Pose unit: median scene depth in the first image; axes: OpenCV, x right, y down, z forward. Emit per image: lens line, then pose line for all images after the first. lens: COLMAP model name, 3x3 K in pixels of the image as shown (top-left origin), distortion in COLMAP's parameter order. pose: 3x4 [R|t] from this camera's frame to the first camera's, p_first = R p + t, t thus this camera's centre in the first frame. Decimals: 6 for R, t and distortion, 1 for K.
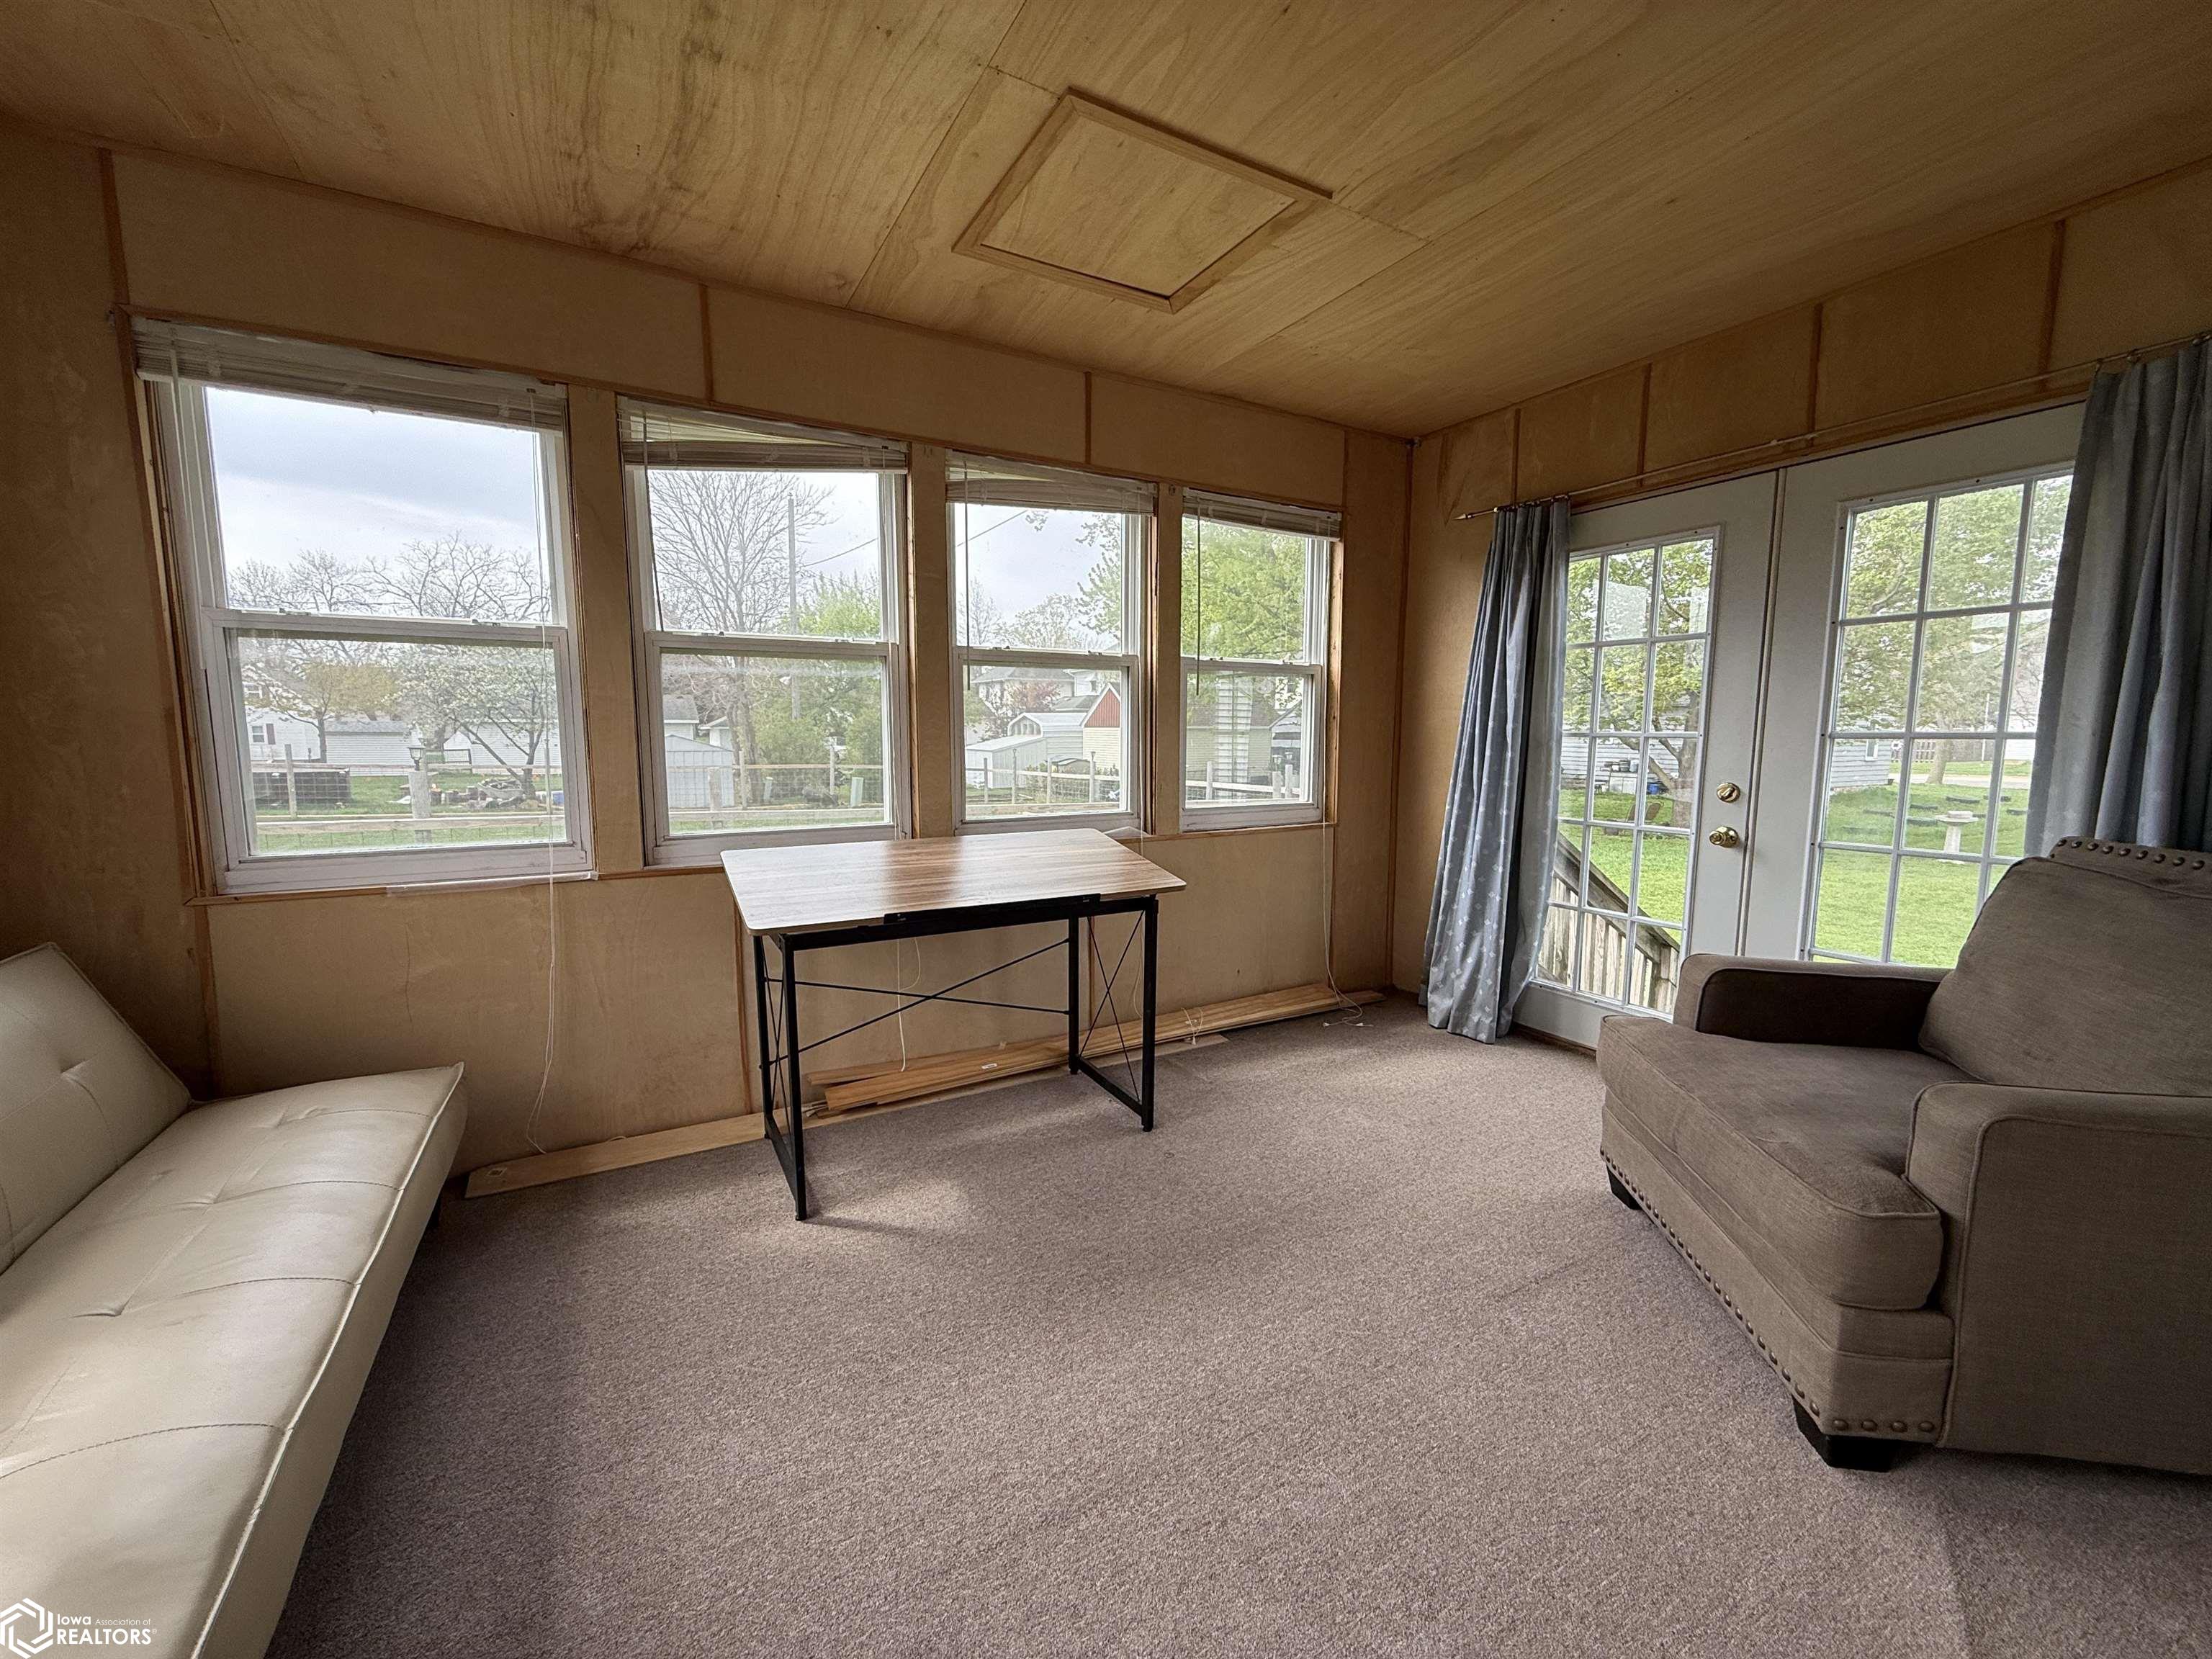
lens RADIAL K [[880.4, 0, 1101.3], [0, 880.4, 832.0], [0, 0, 1]] dist [0.000934, 0.000098]
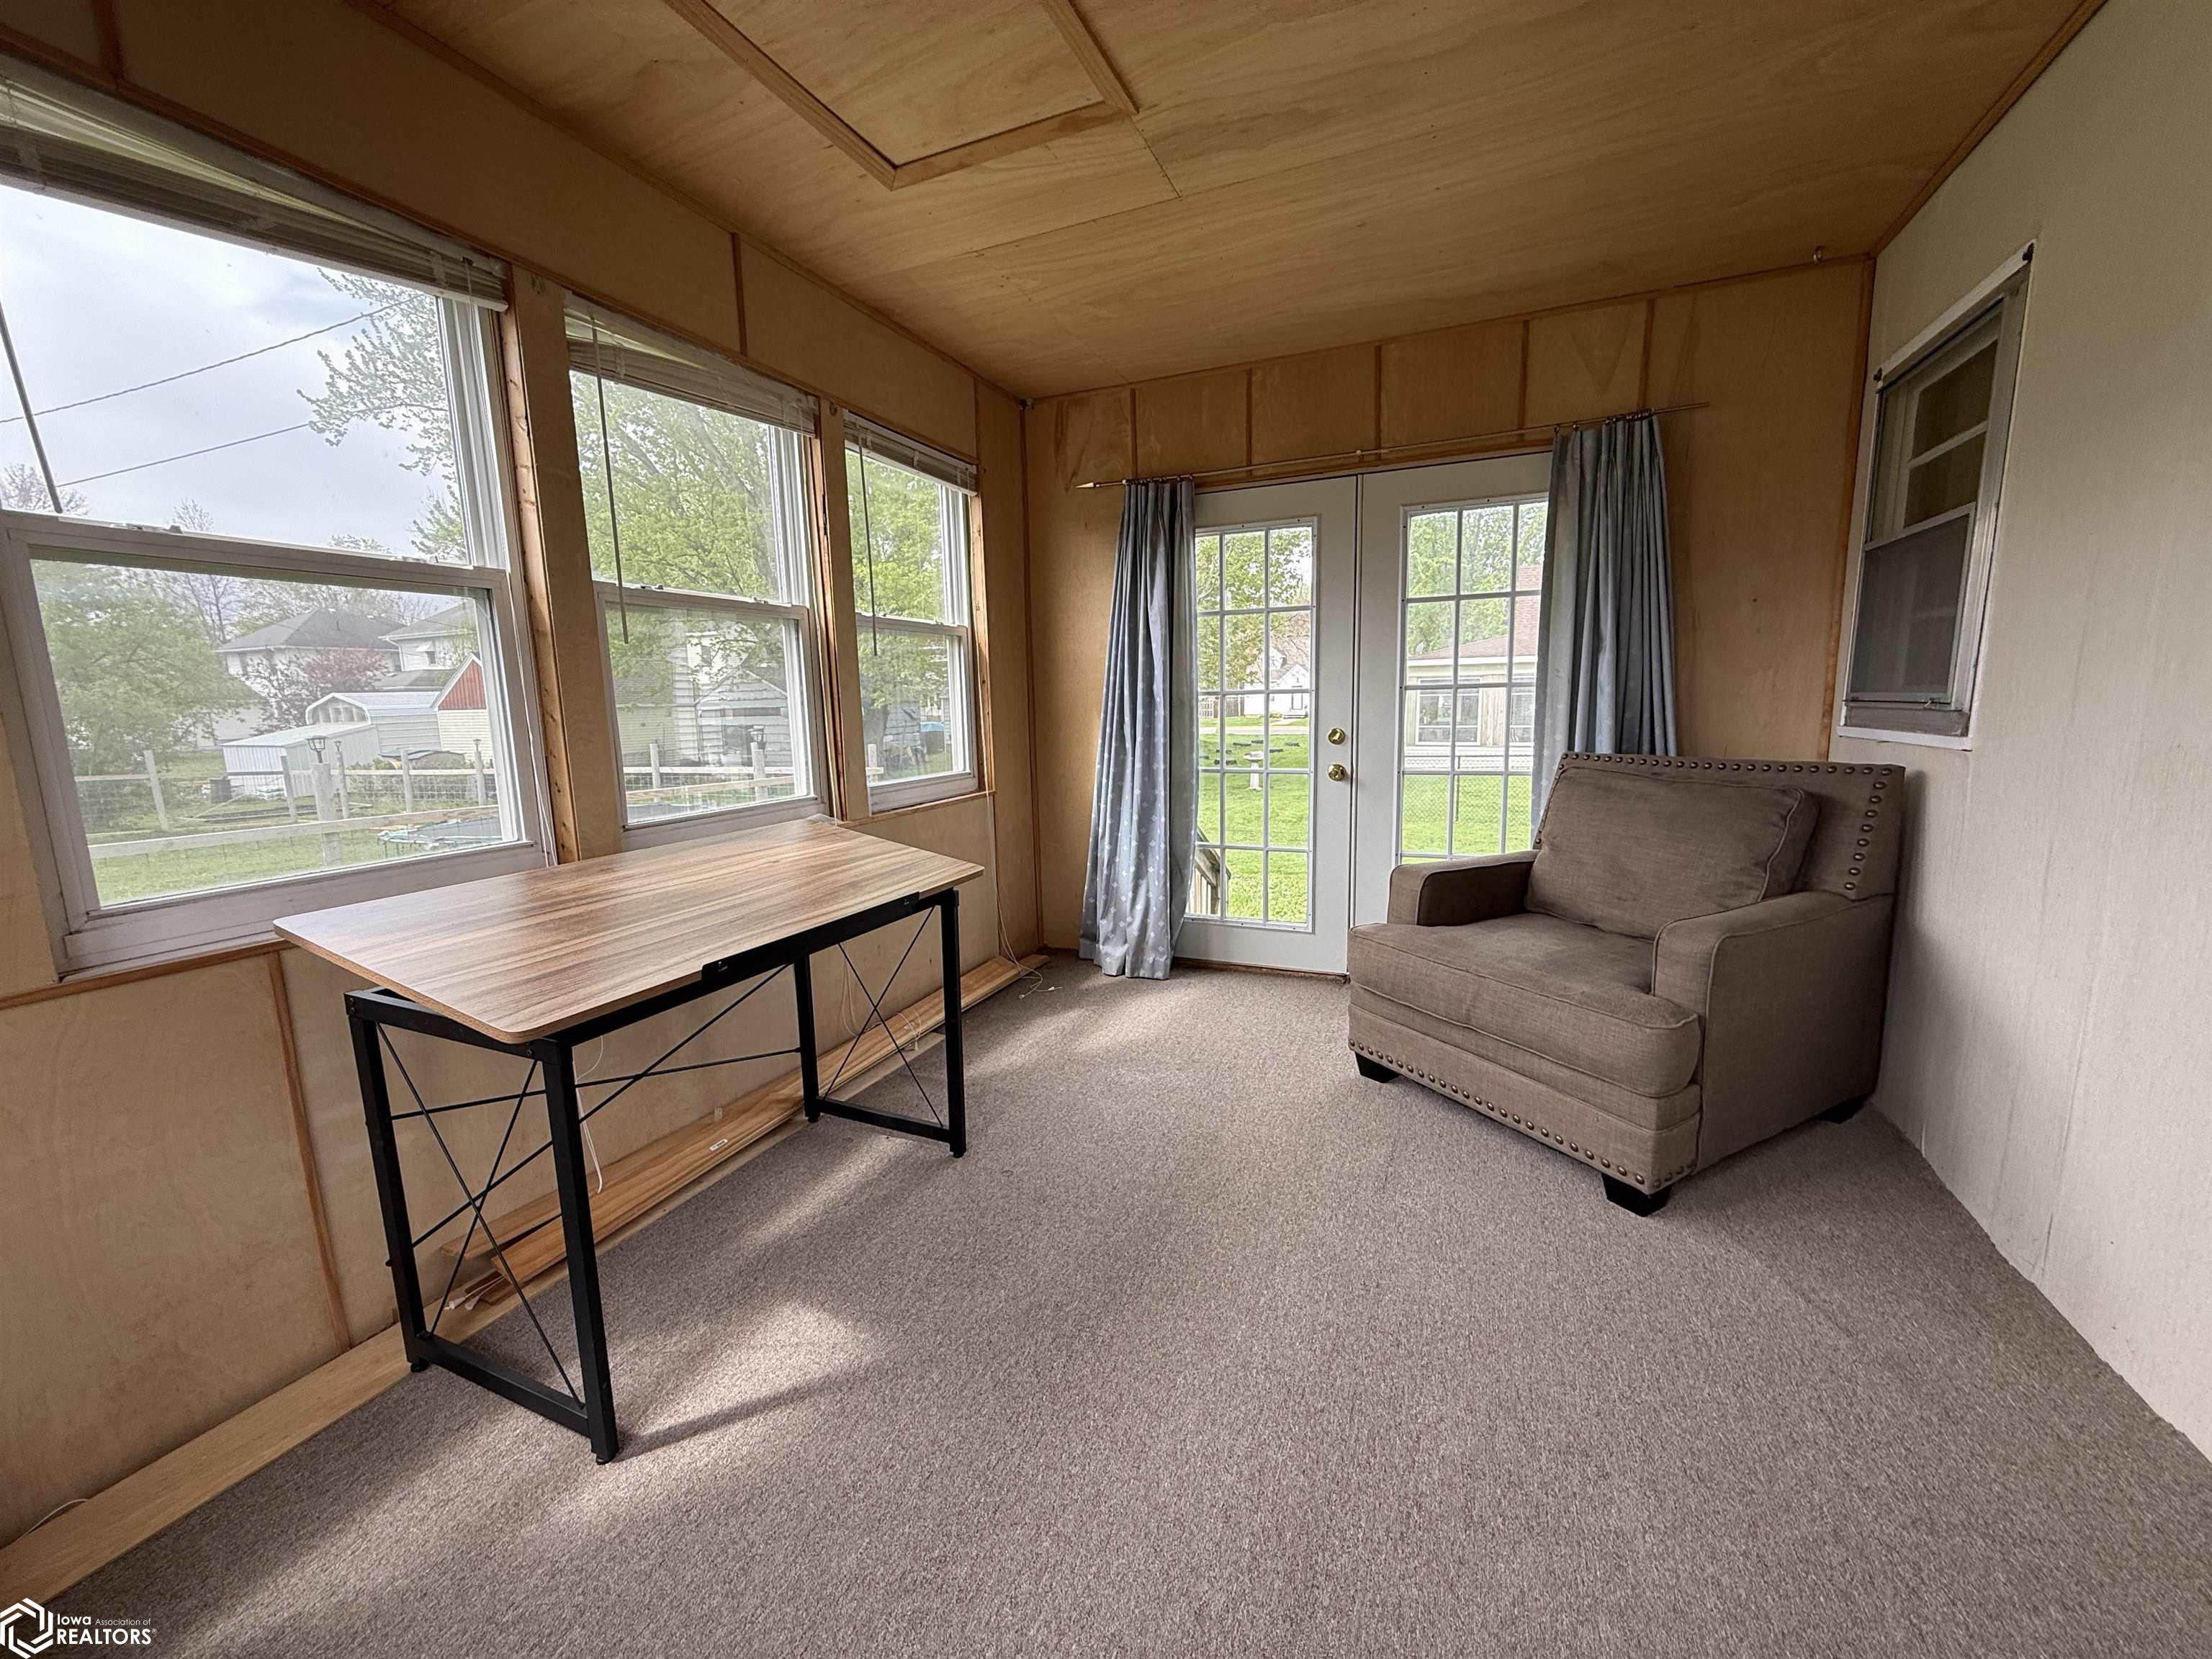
lens RADIAL K [[880.4, 0, 1098.2], [0, 880.4, 832.3], [0, 0, 1]] dist [0.000934, 0.000098]
pose [[0.798550, -0.110482, 0.591702, -0.325393], [0.093936, 0.993841, 0.058794, -0.016521], [-0.594553, 0.008632, 0.804010, 0.224174]]
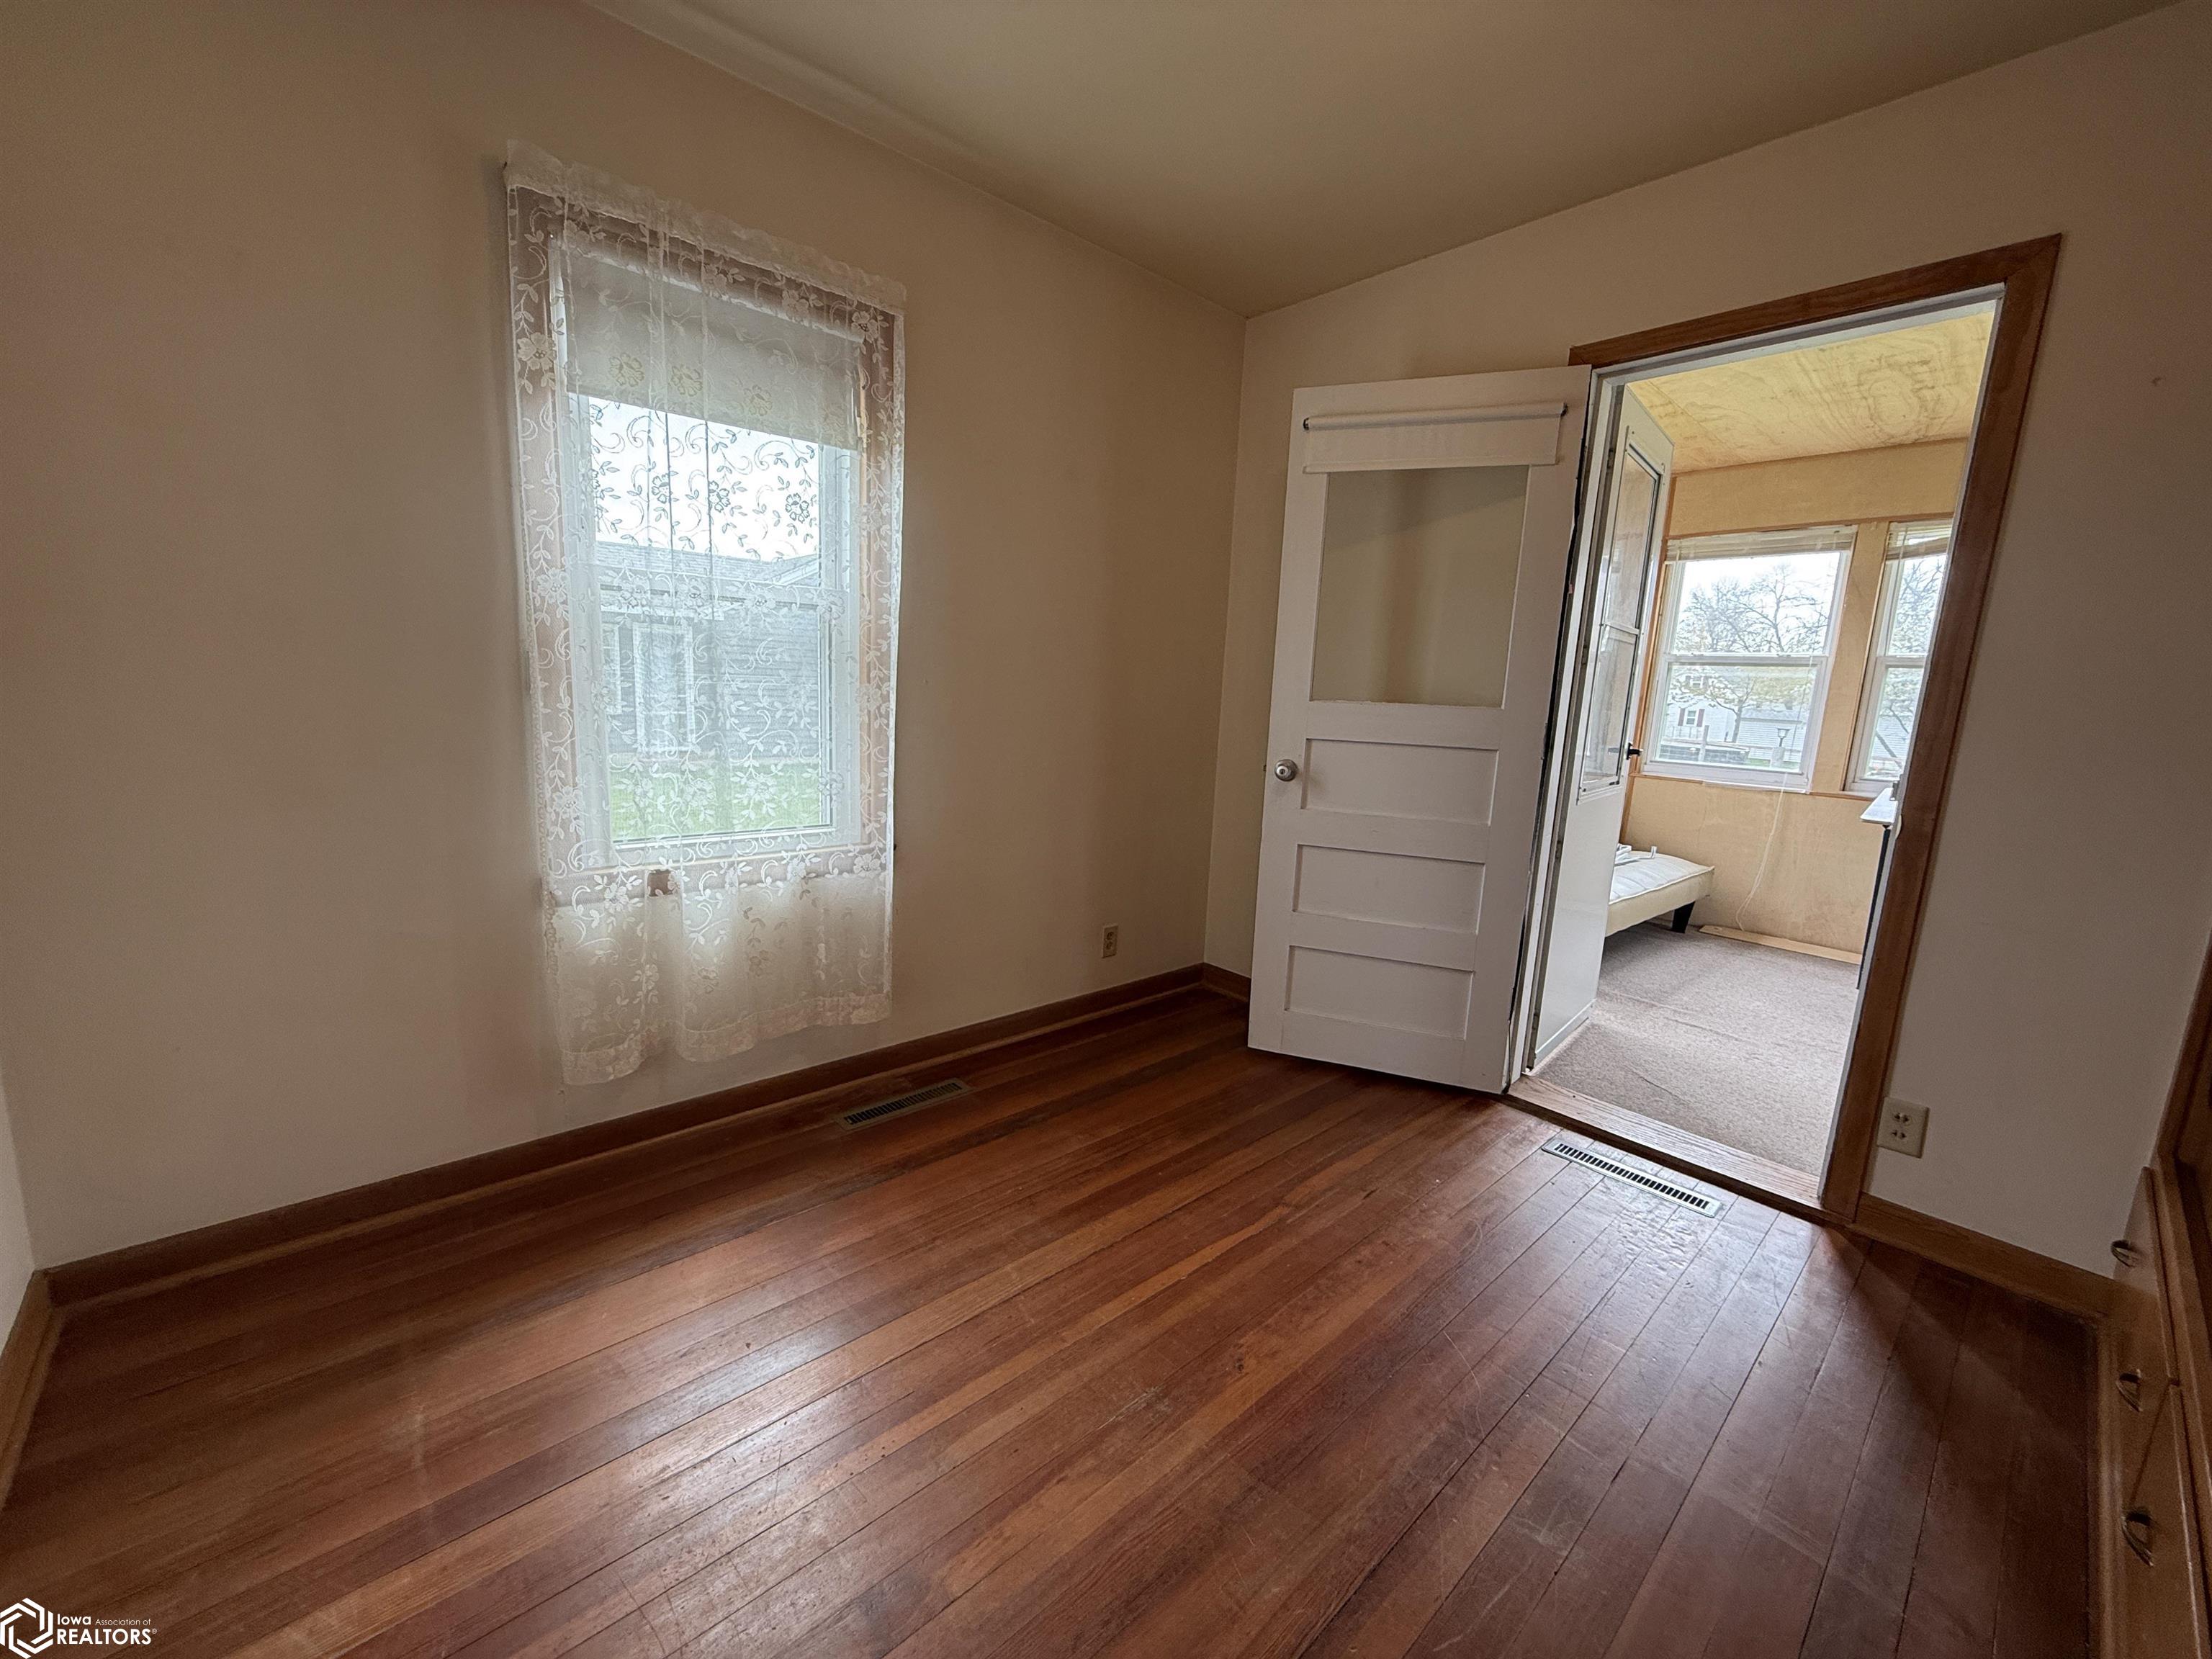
lens RADIAL K [[880.4, 0, 1107.1], [0, 880.4, 830.7], [0, 0, 1]] dist [0.000934, 0.000098]
pose [[0.223760, 0.167349, -0.960170, 0.826244], [-0.158555, 0.978276, 0.133555, 0.108883], [0.961661, 0.122355, 0.245433, -0.796725]]
